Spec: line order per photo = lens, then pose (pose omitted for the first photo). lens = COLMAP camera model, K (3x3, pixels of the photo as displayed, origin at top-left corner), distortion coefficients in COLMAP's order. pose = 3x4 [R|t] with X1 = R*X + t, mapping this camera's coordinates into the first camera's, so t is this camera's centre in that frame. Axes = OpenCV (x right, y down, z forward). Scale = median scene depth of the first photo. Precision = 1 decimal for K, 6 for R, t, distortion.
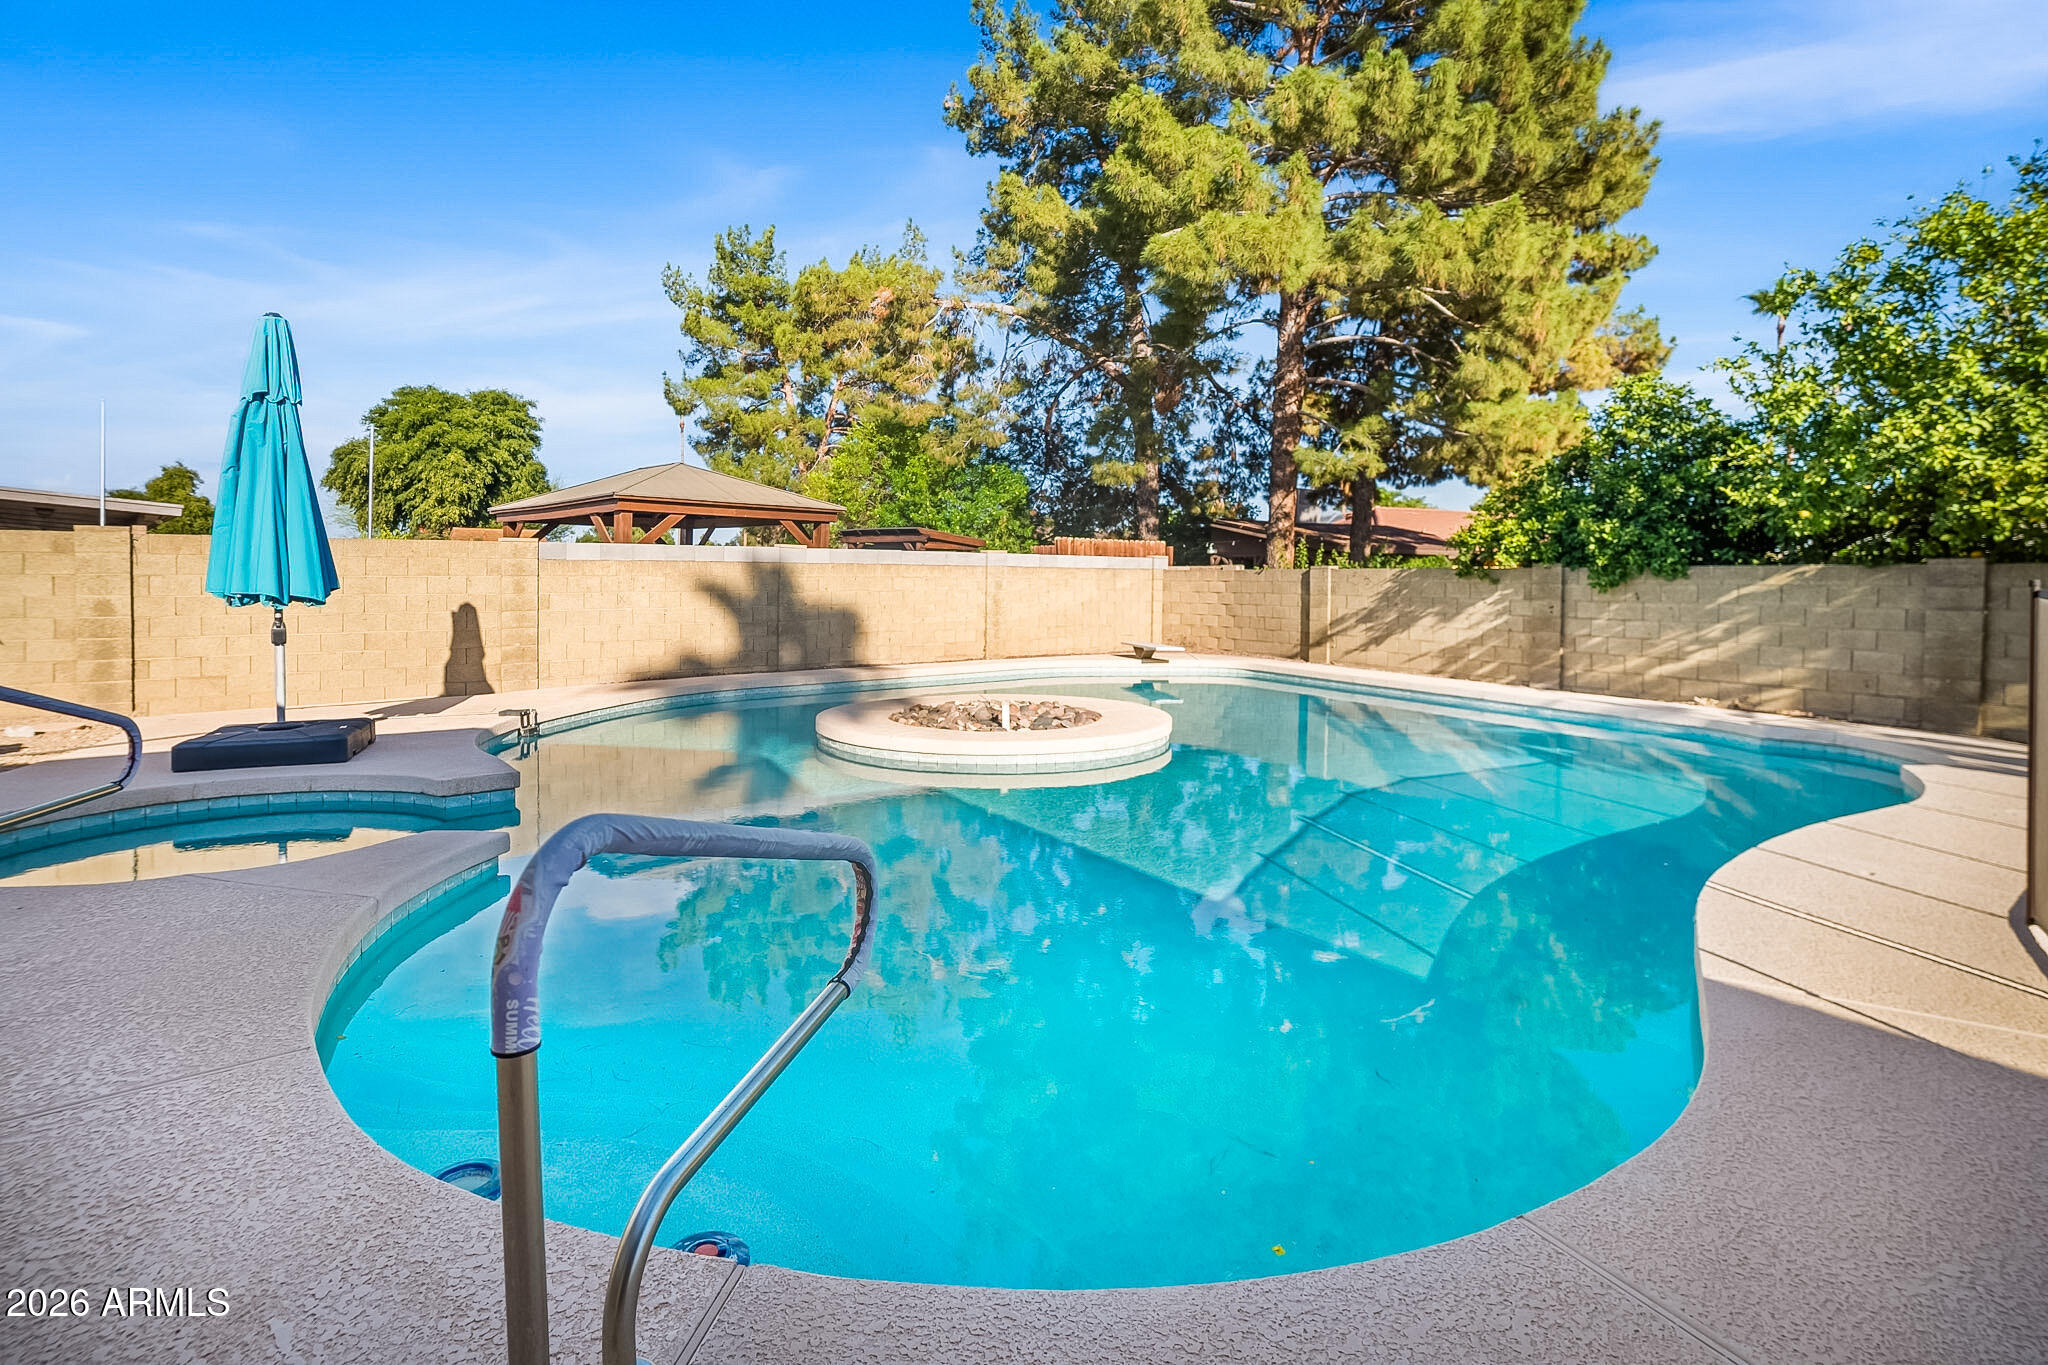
lens RADIAL K [[1007.0, 0, 1024.0], [0, 1007.0, 682.5], [0, 0, 1]] dist [-0.000415, -0.000245]
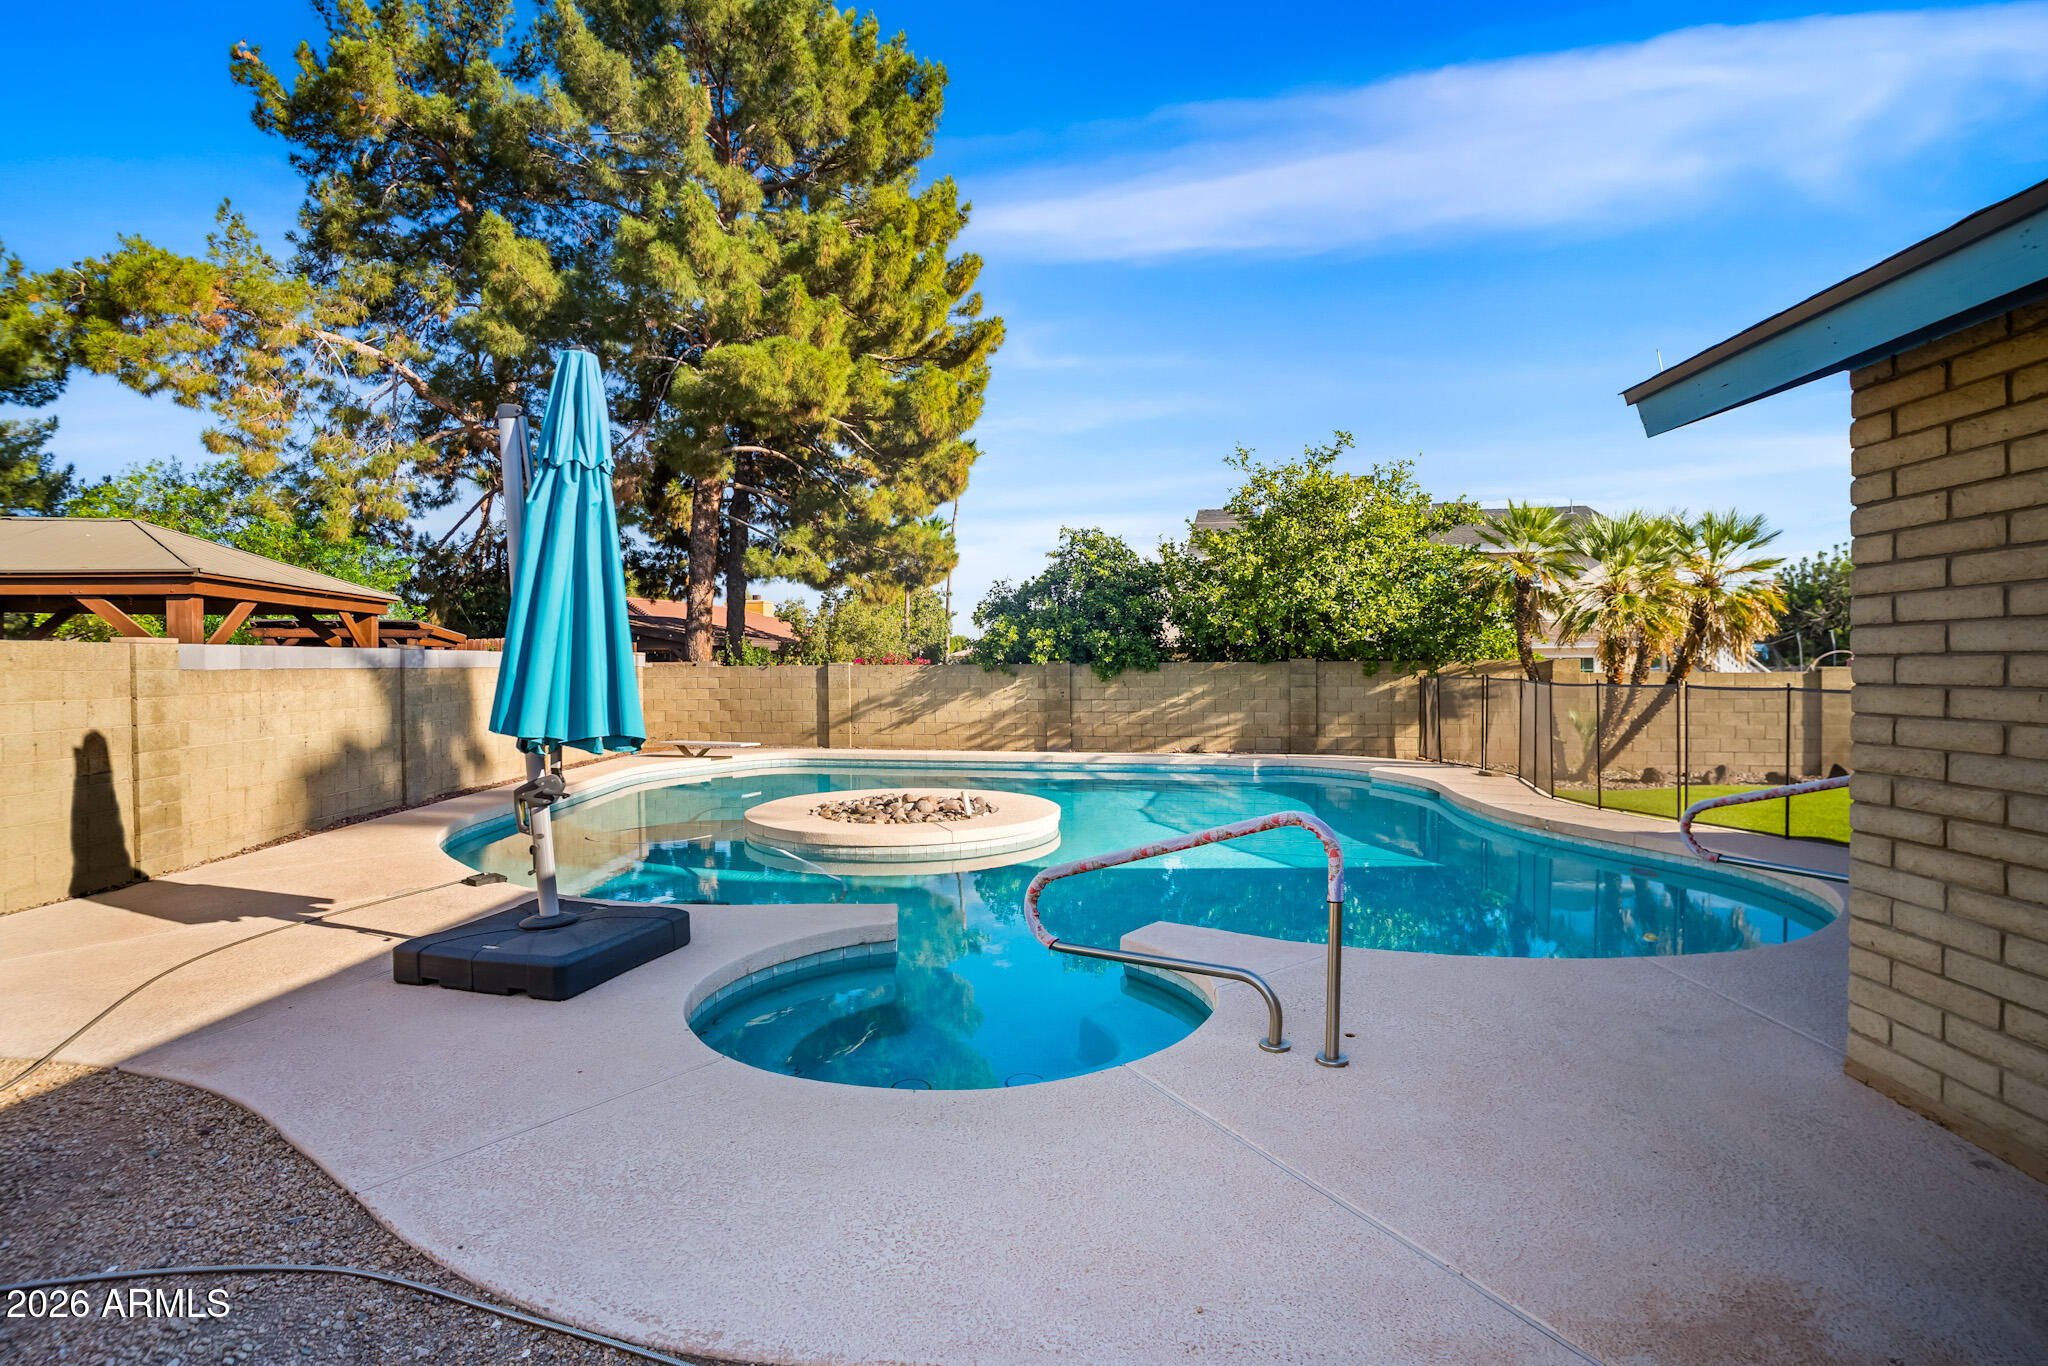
lens RADIAL K [[942.6, 0, 1024.0], [0, 942.6, 683.0], [0, 0, 1]] dist [-0.001202, -0.000115]
pose [[0.665159, -0.024805, 0.746289, -0.527883], [0.089108, 0.994943, -0.046351, -0.035014], [-0.741366, 0.097331, 0.664006, 0.188317]]
